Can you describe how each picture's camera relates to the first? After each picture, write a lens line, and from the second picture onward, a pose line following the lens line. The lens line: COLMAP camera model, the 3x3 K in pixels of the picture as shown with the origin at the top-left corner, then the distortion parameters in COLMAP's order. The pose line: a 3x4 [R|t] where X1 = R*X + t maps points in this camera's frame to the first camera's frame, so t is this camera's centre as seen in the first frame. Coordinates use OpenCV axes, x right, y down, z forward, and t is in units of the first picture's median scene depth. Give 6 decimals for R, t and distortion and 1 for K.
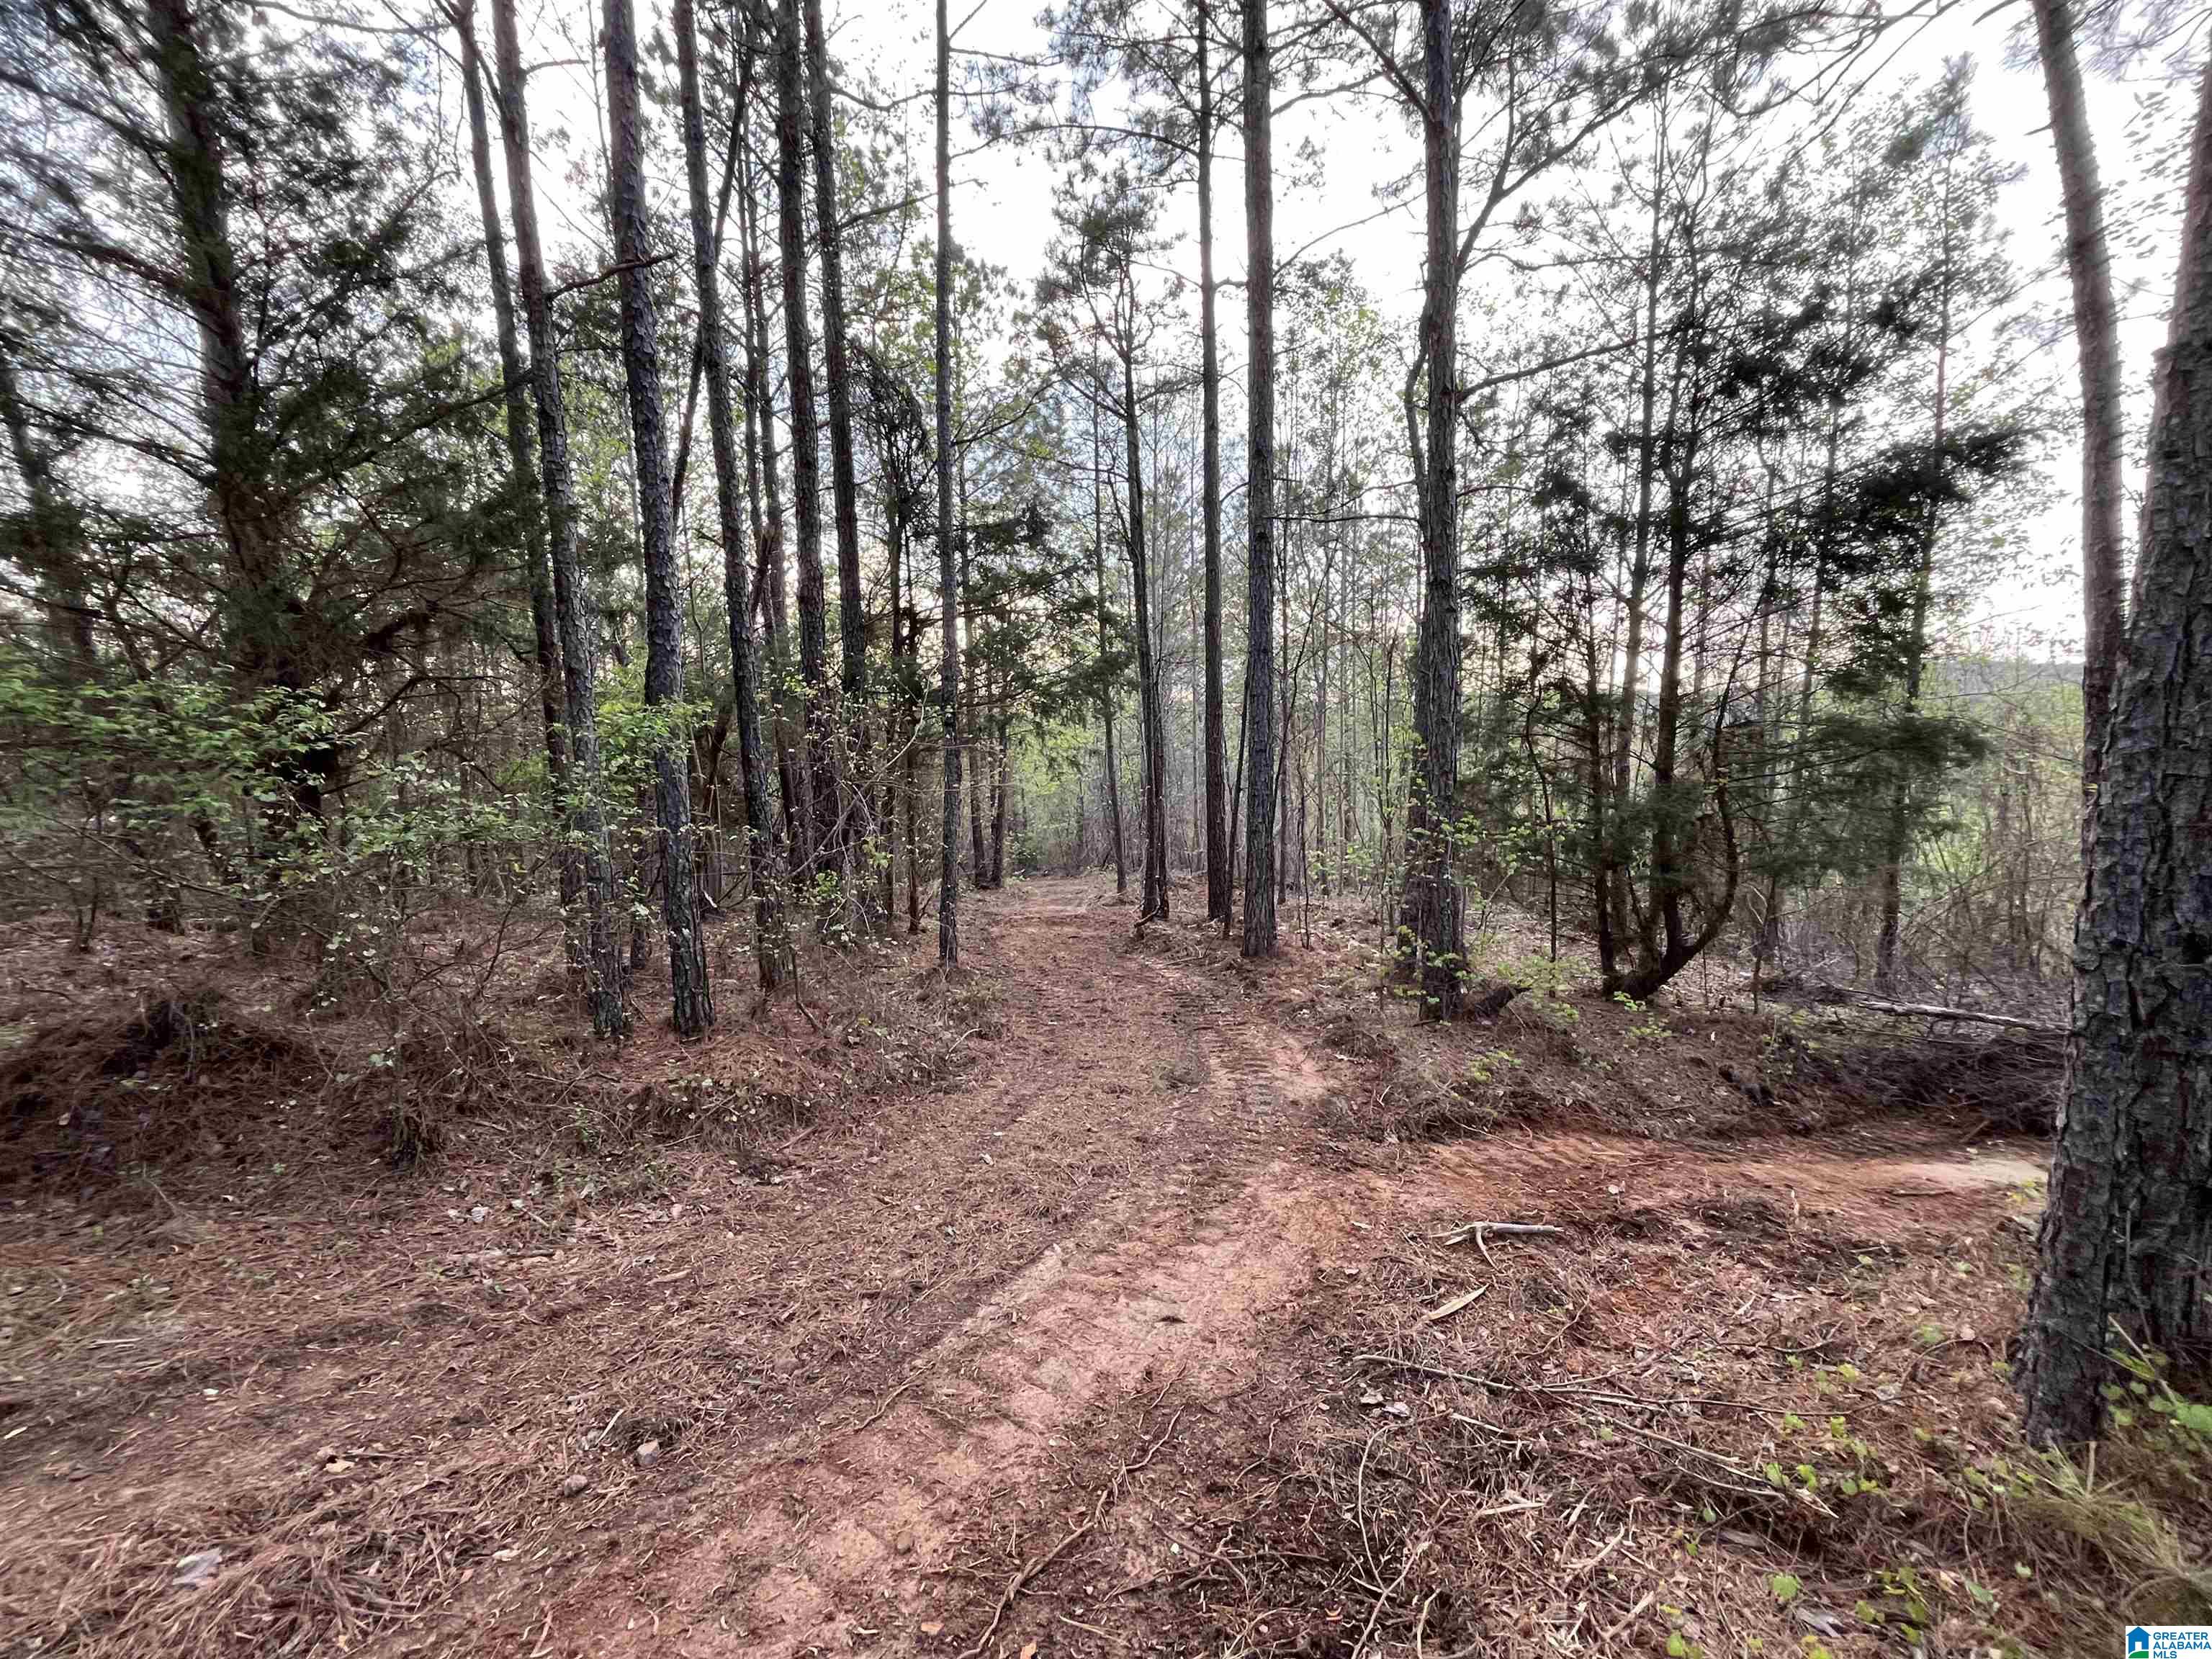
lens RADIAL K [[893.9, 0, 1106.0], [0, 893.9, 829.5], [0, 0, 1]] dist [0.000993, 0.000104]
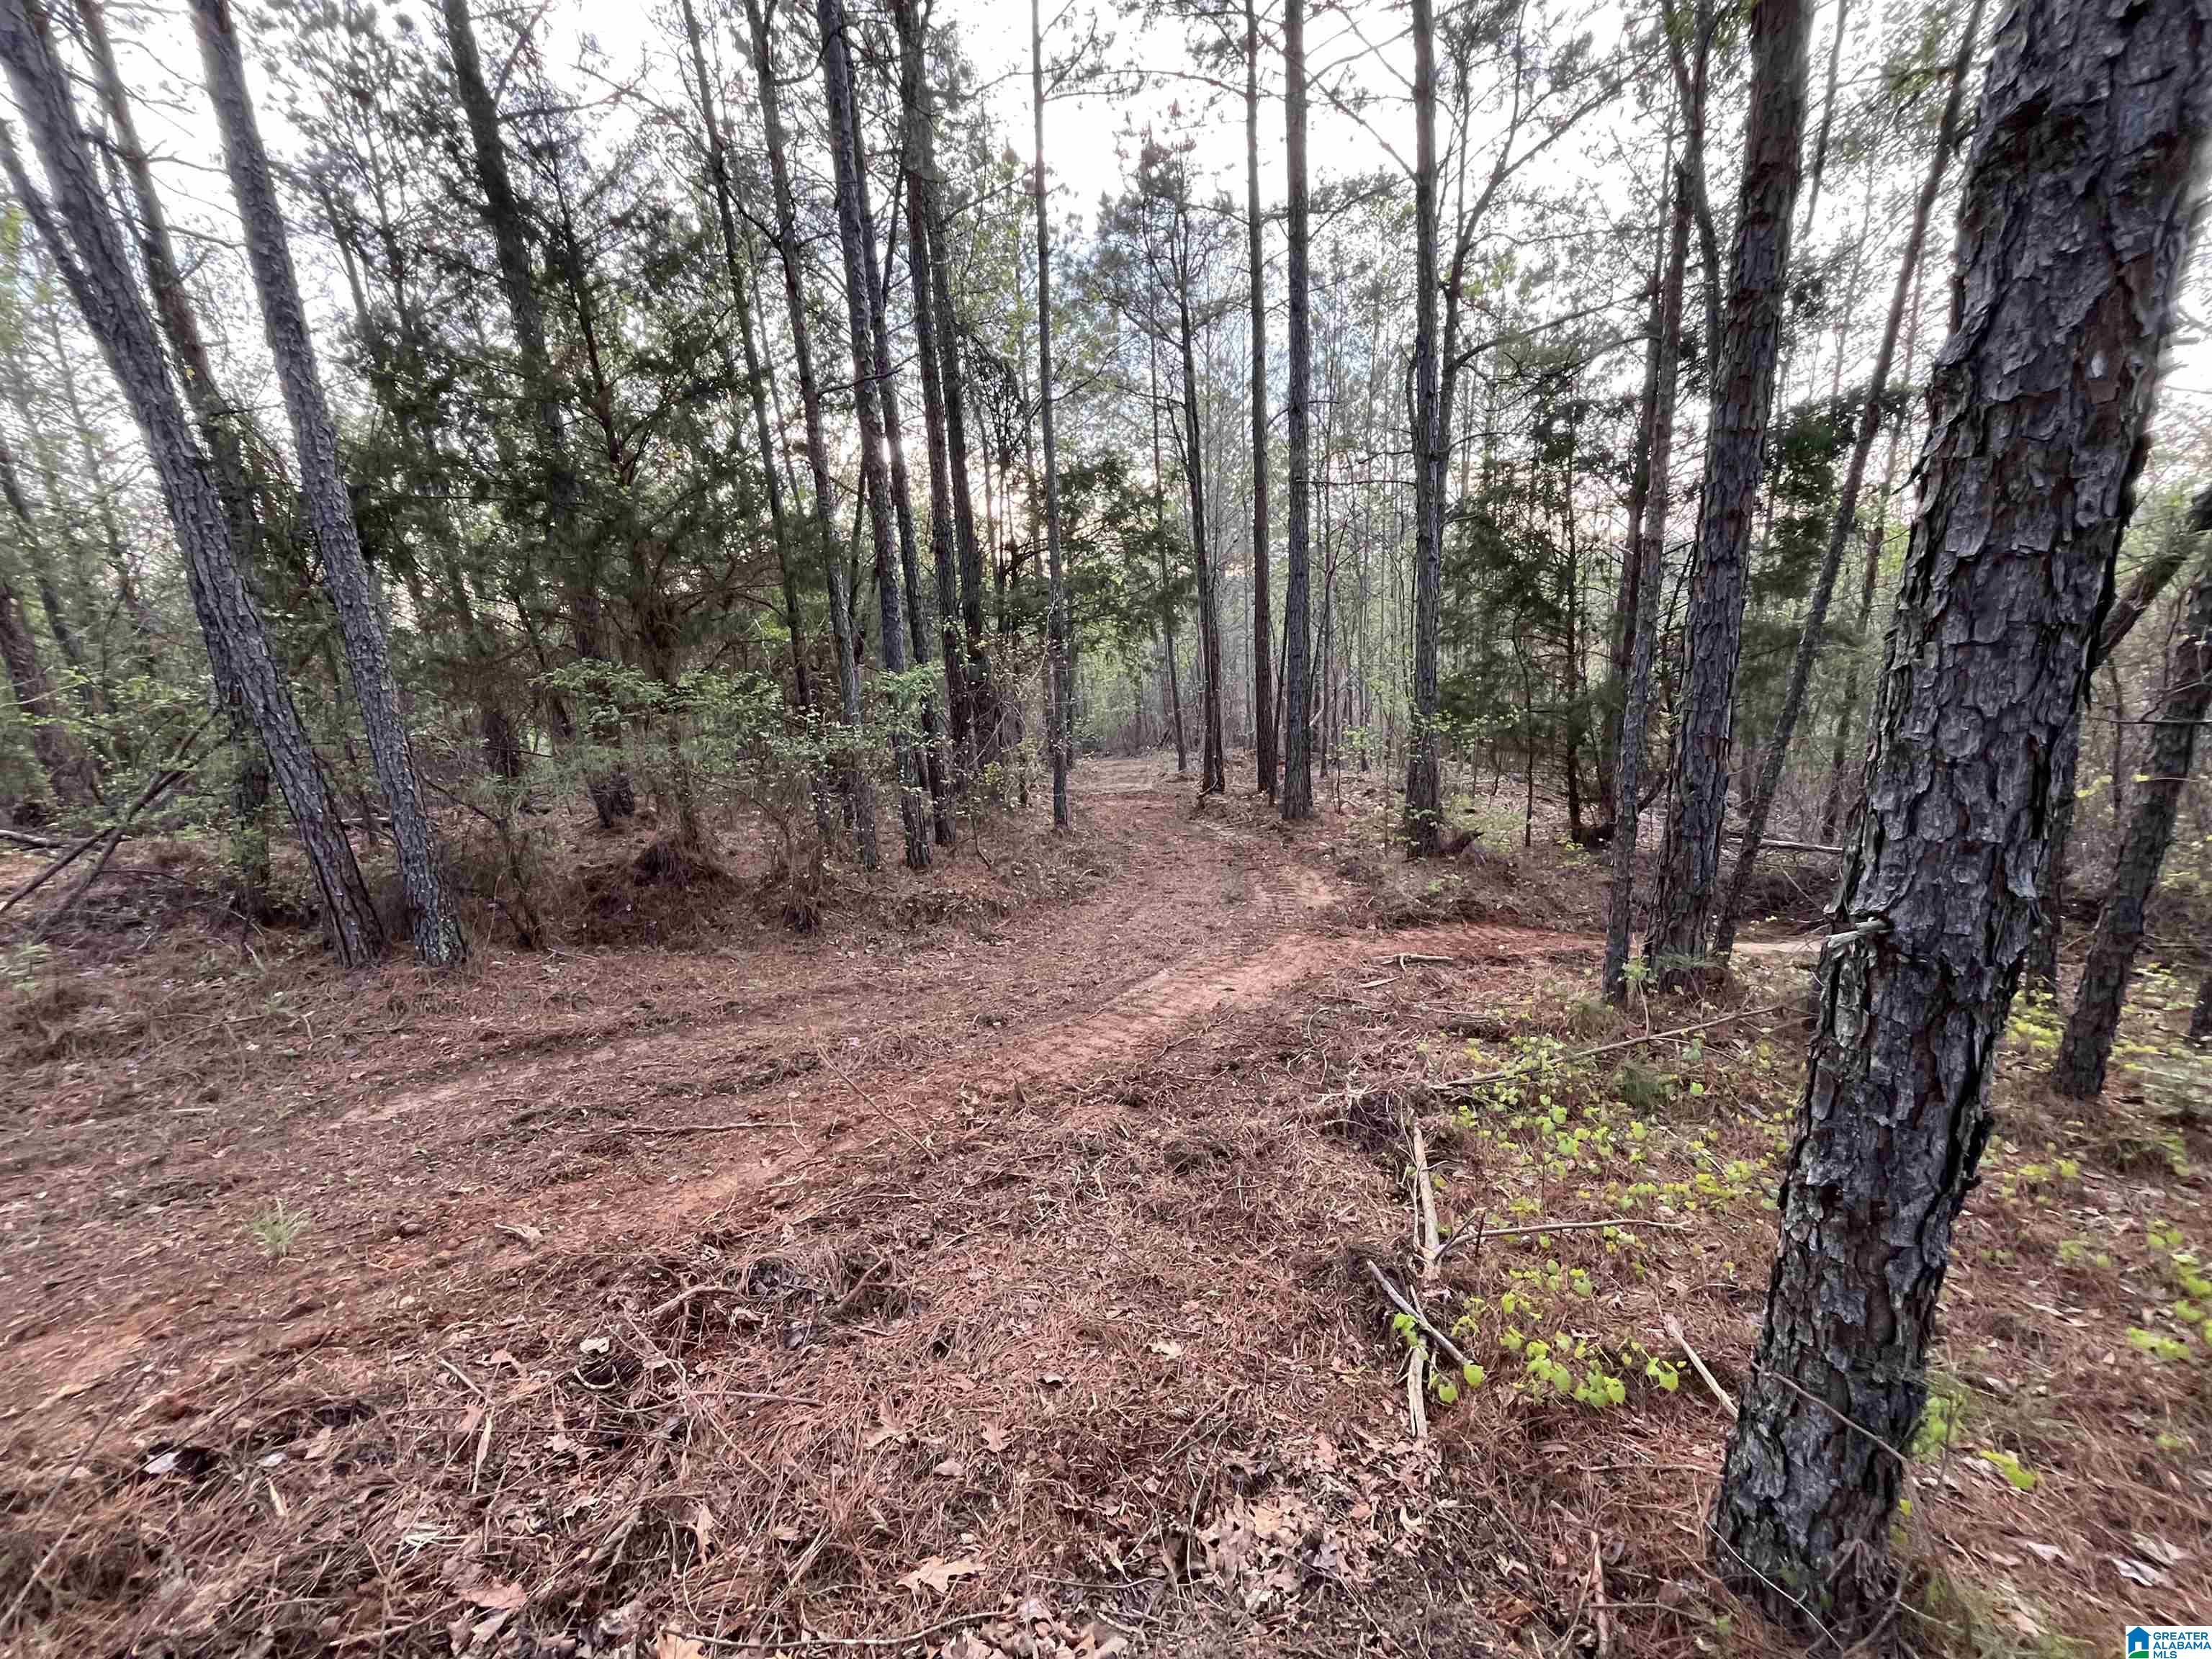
lens RADIAL K [[893.9, 0, 1106.0], [0, 893.9, 829.5], [0, 0, 1]] dist [0.000993, 0.000104]
pose [[0.997939, -0.018408, -0.061470, -0.024668], [0.026619, 0.990413, 0.135548, -0.026002], [0.058385, -0.136905, 0.988862, -0.316554]]
